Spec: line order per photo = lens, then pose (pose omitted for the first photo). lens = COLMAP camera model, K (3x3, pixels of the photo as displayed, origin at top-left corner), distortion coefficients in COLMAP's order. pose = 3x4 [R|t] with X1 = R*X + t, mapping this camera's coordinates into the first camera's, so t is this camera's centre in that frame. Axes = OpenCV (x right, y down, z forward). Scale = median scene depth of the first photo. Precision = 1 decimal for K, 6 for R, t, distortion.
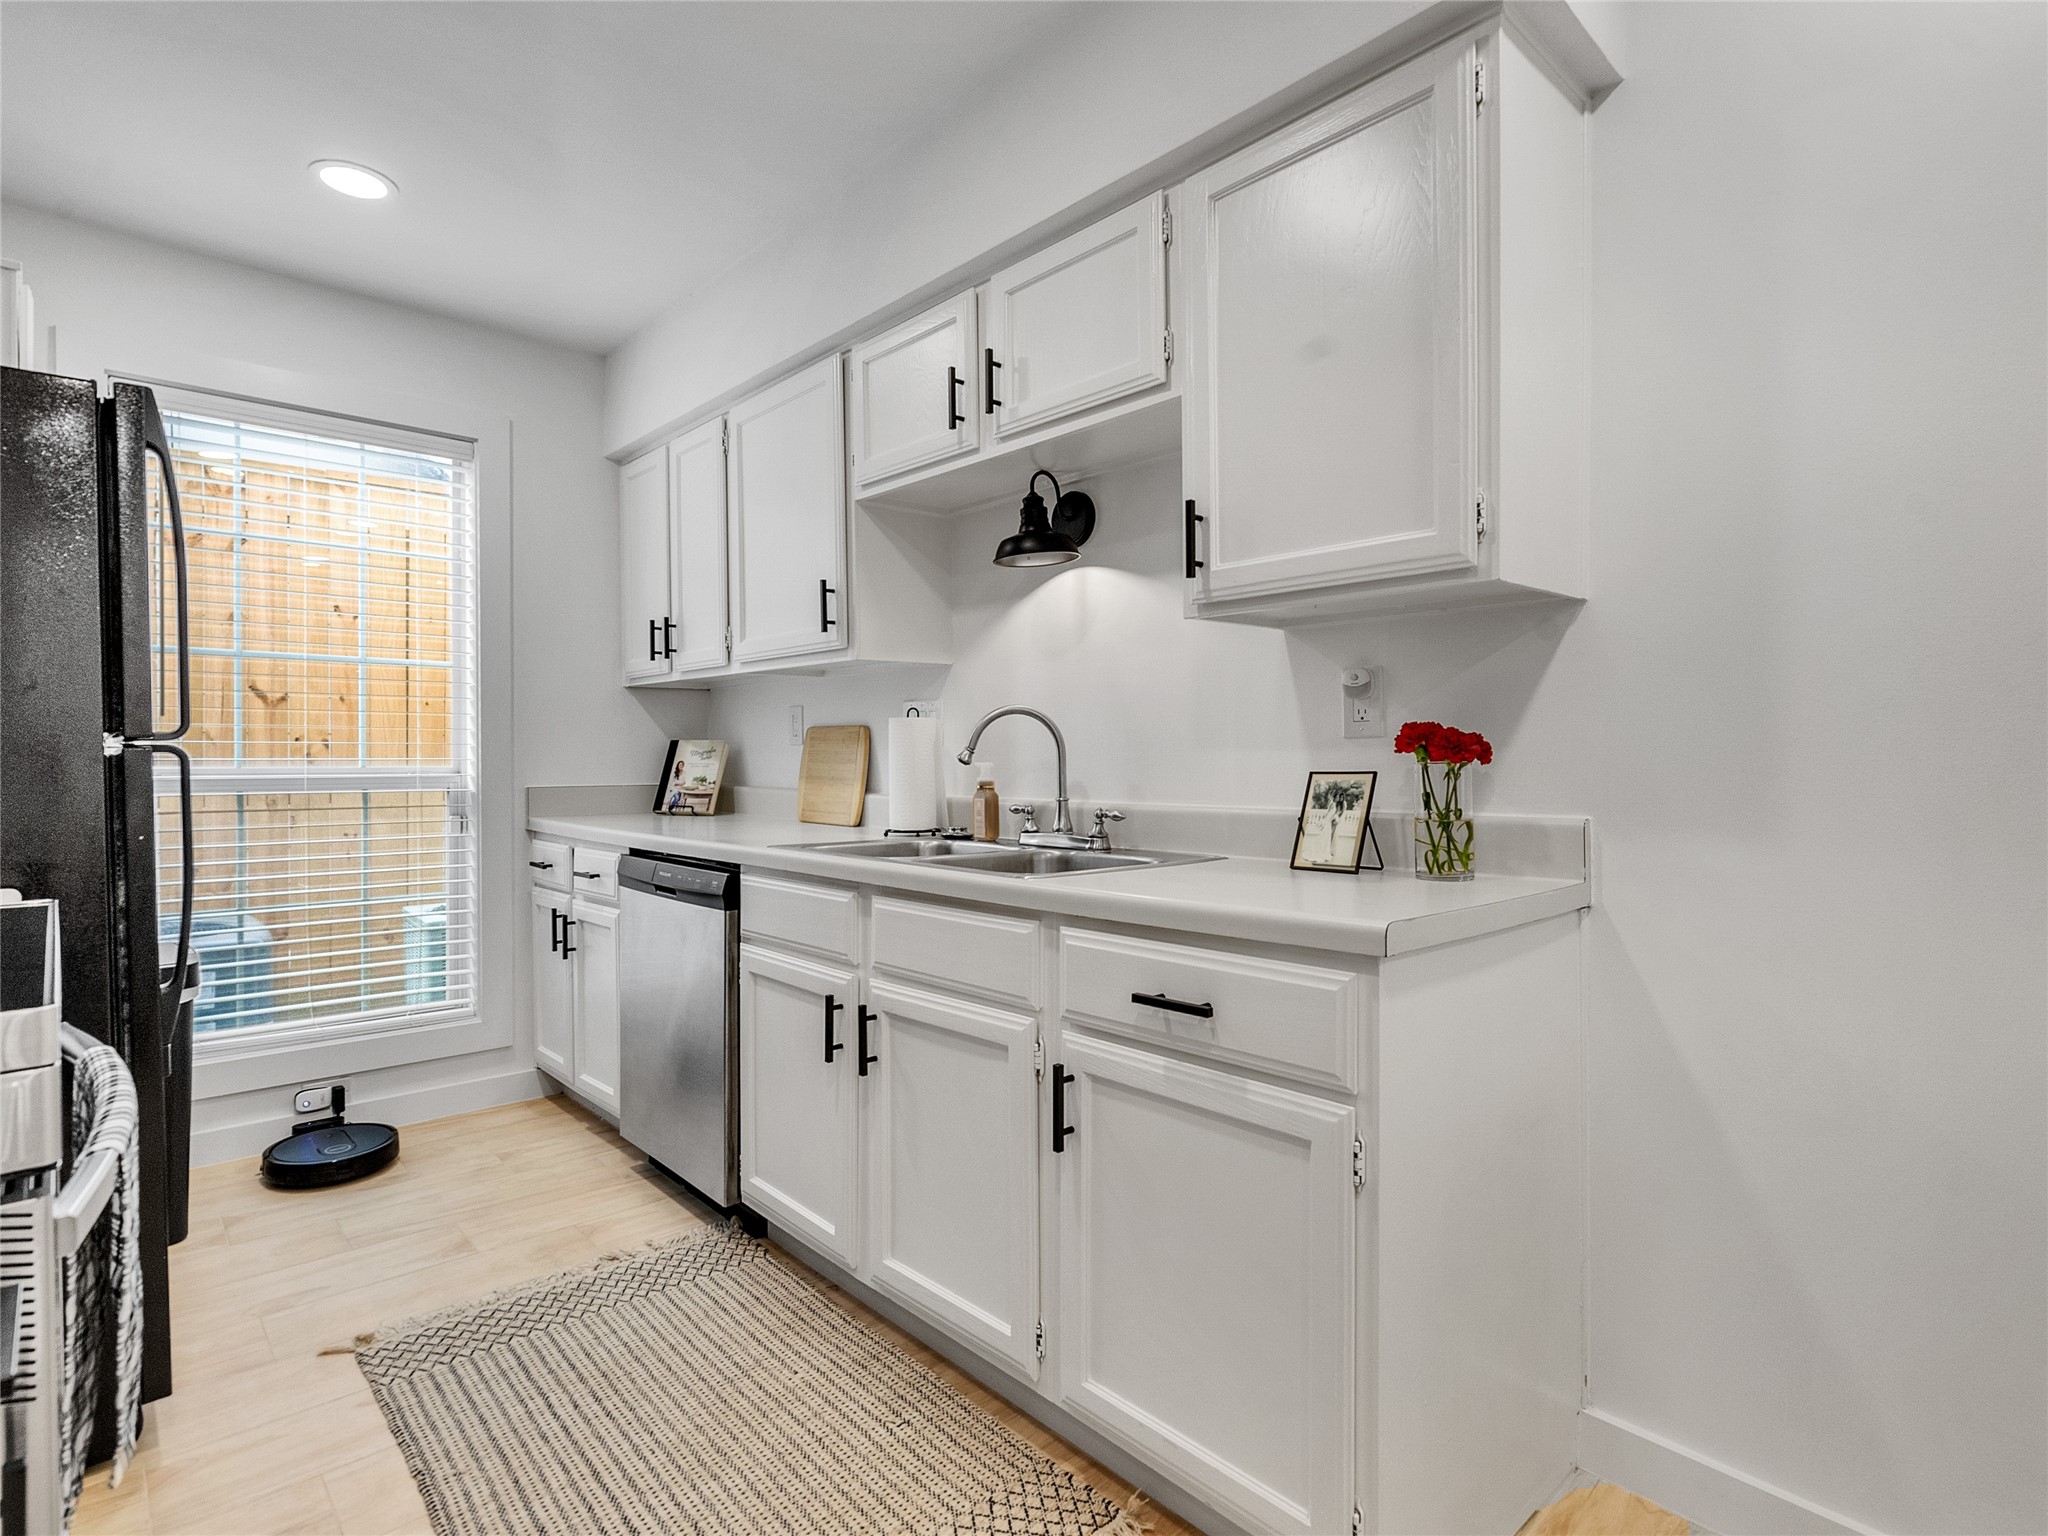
lens RADIAL K [[1044.6, 0, 1003.7], [0, 1044.6, 763.1], [0, 0, 1]] dist [-0.006832, 0.005334]
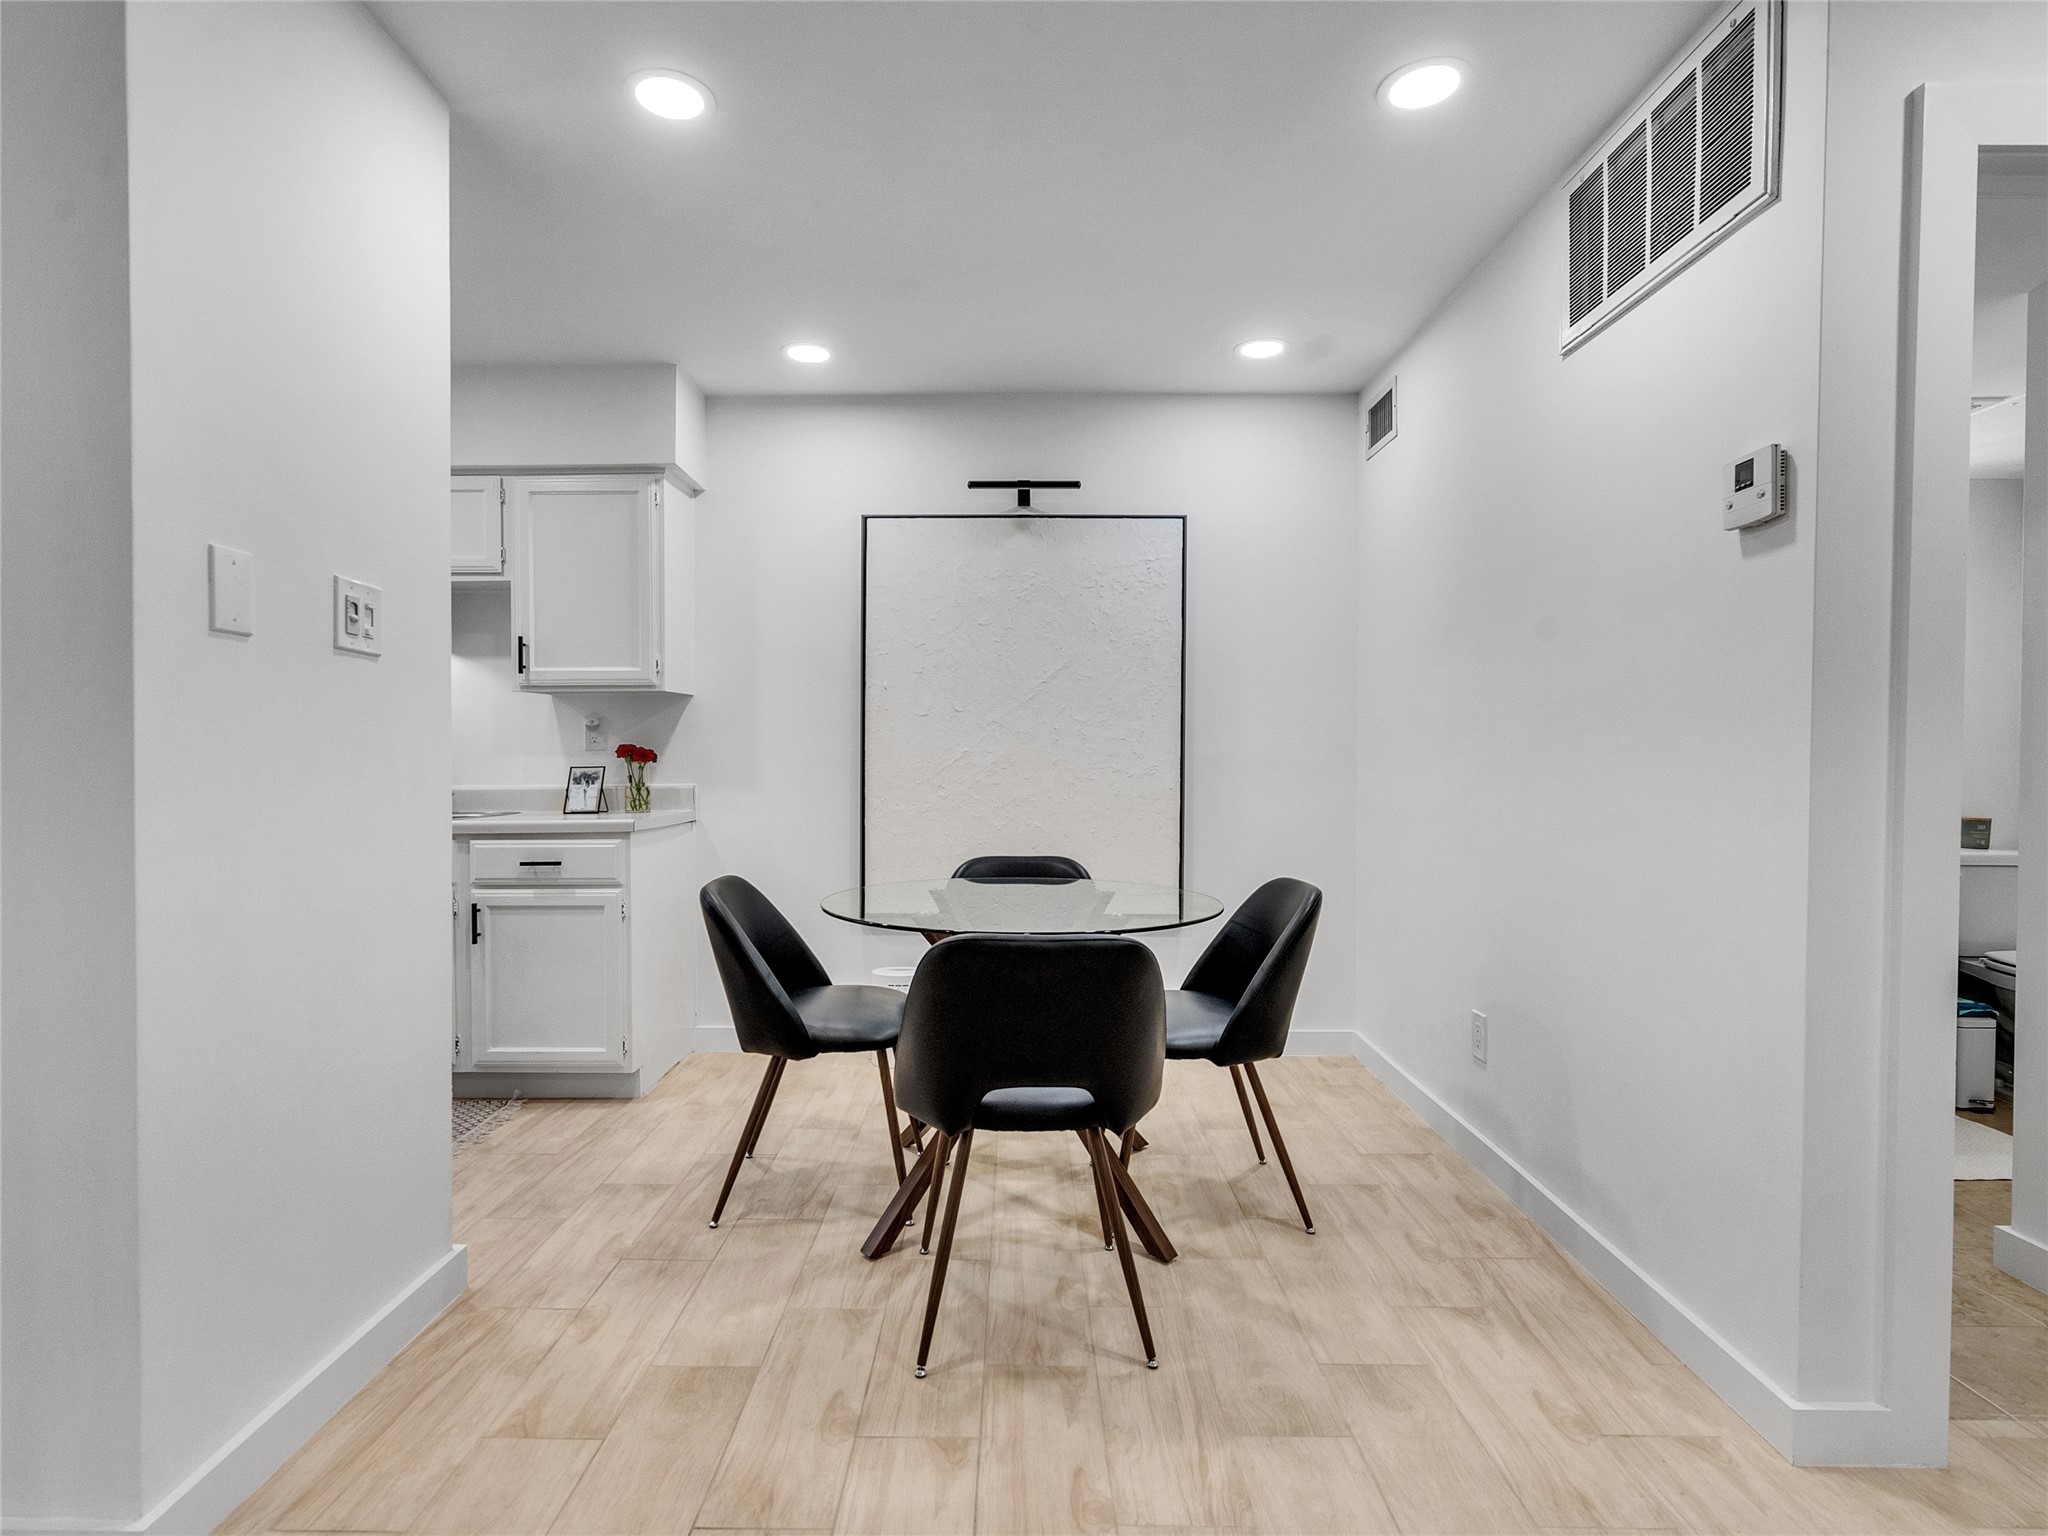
lens RADIAL K [[1044.6, 0, 1014.8], [0, 1044.6, 764.3], [0, 0, 1]] dist [-0.006832, 0.005334]
pose [[0.668425, -0.005279, 0.743760, -0.655137], [0.005319, 0.999983, 0.002318, 0.002871], [-0.743760, 0.002407, 0.668442, -1.033360]]
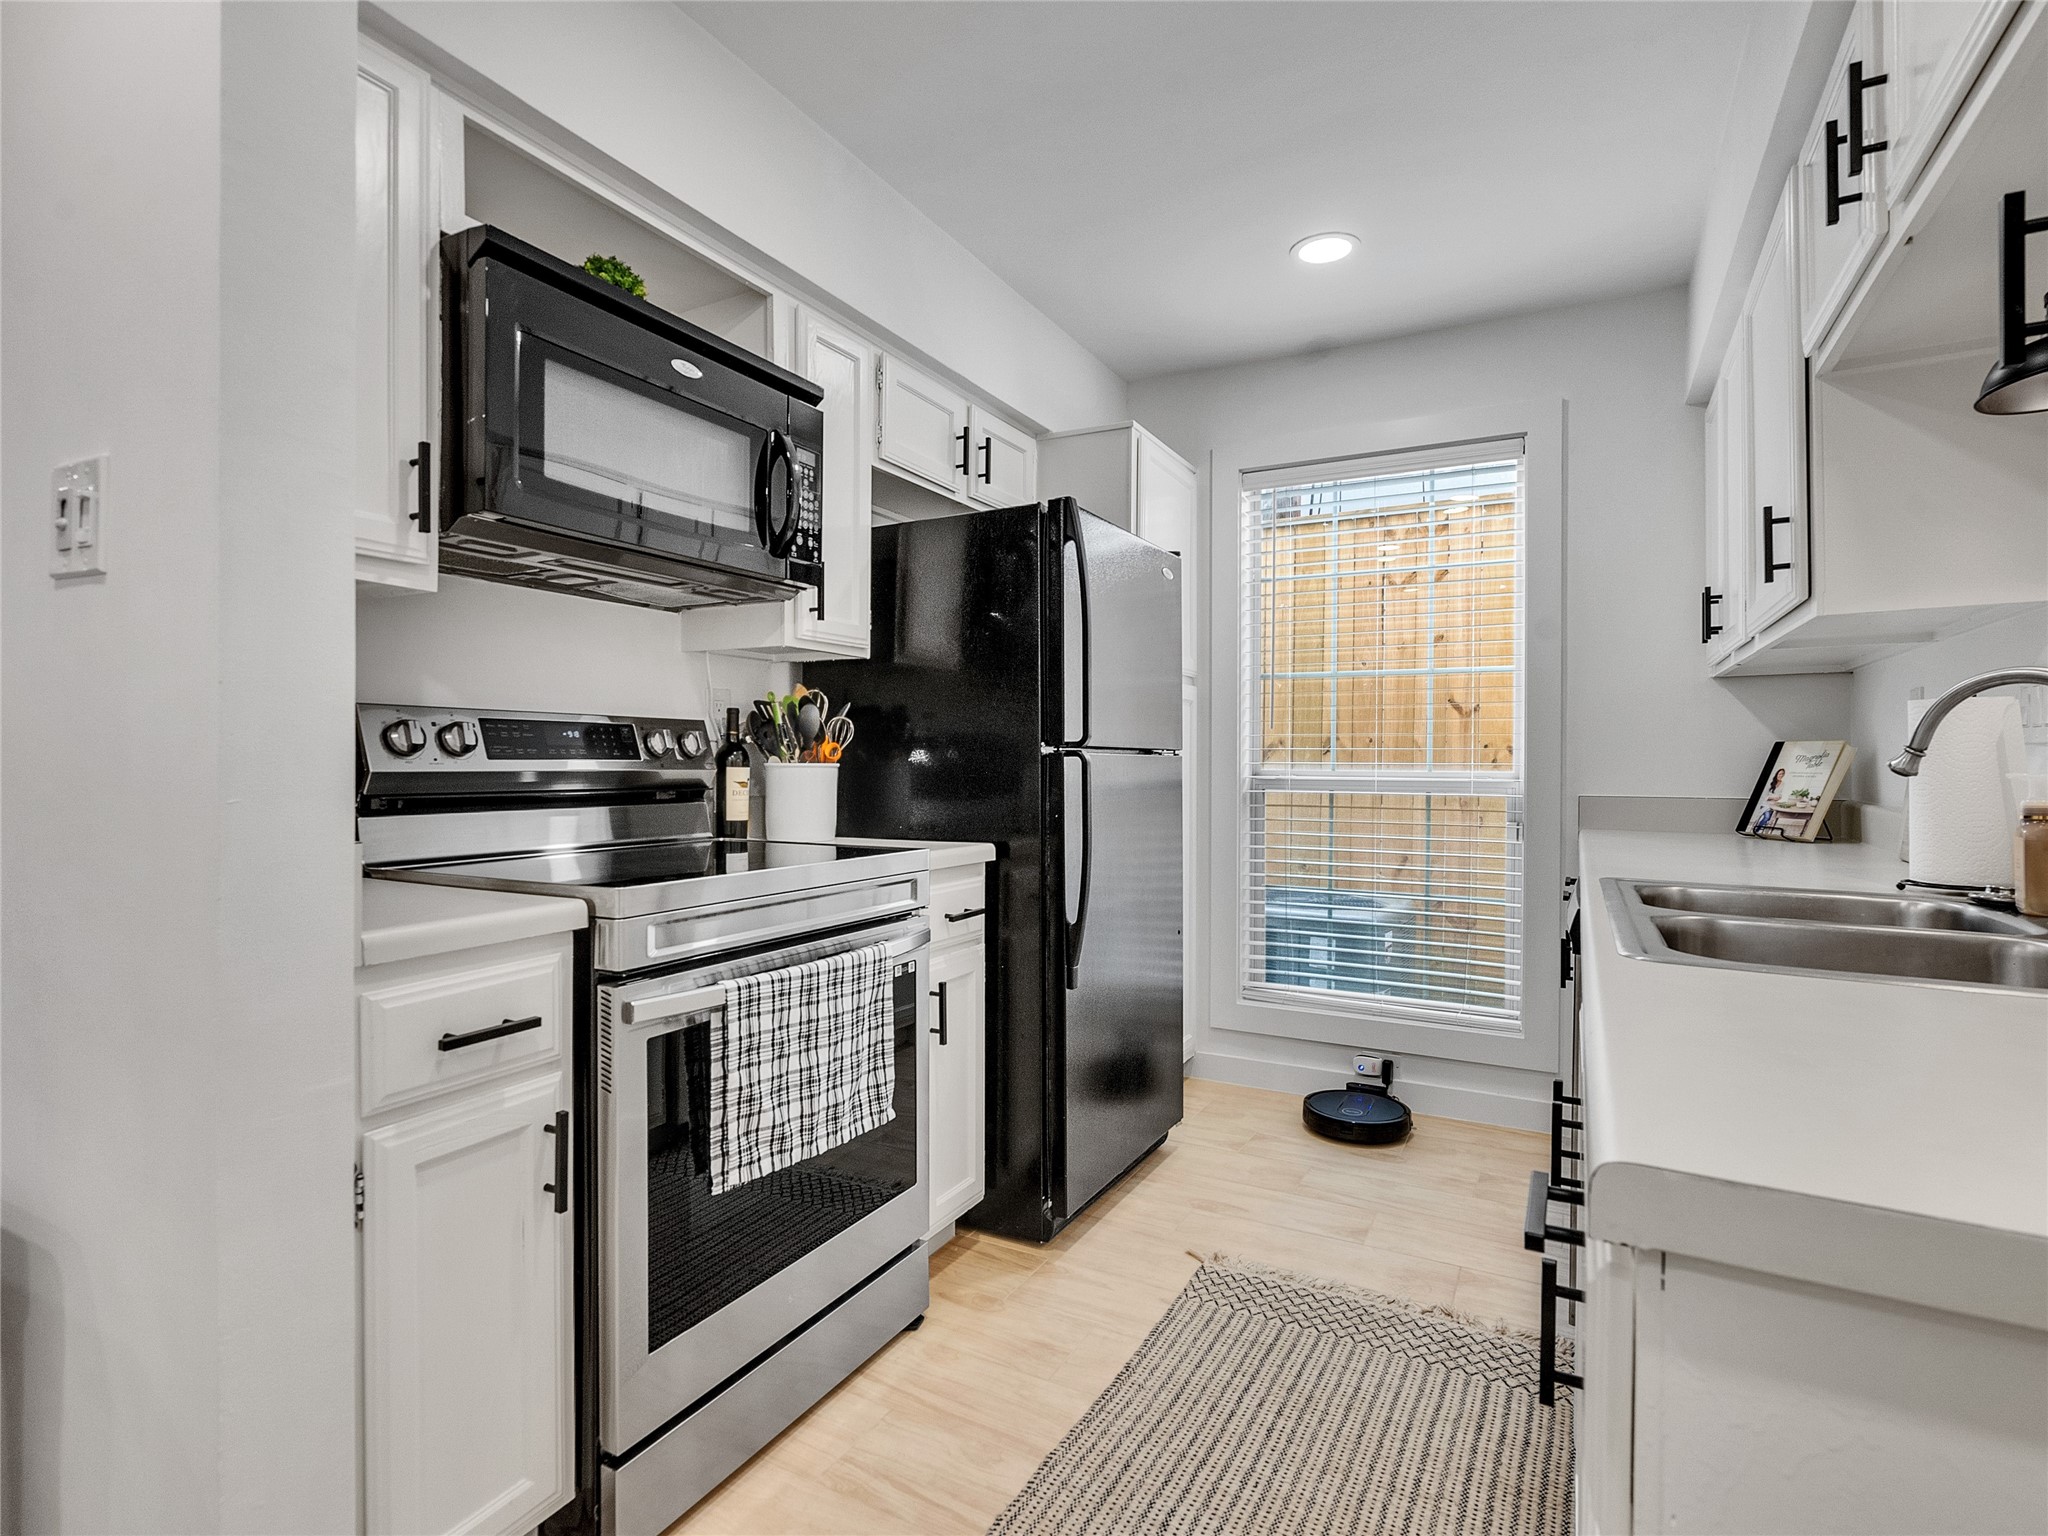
lens RADIAL K [[1044.6, 0, 1010.2], [0, 1044.6, 765.0], [0, 0, 1]] dist [-0.006832, 0.005334]
pose [[0.331015, 0.006053, -0.943606, 0.429241], [-0.011428, 0.999932, 0.002405, -0.000288], [0.943556, 0.009988, 0.331061, 0.408209]]
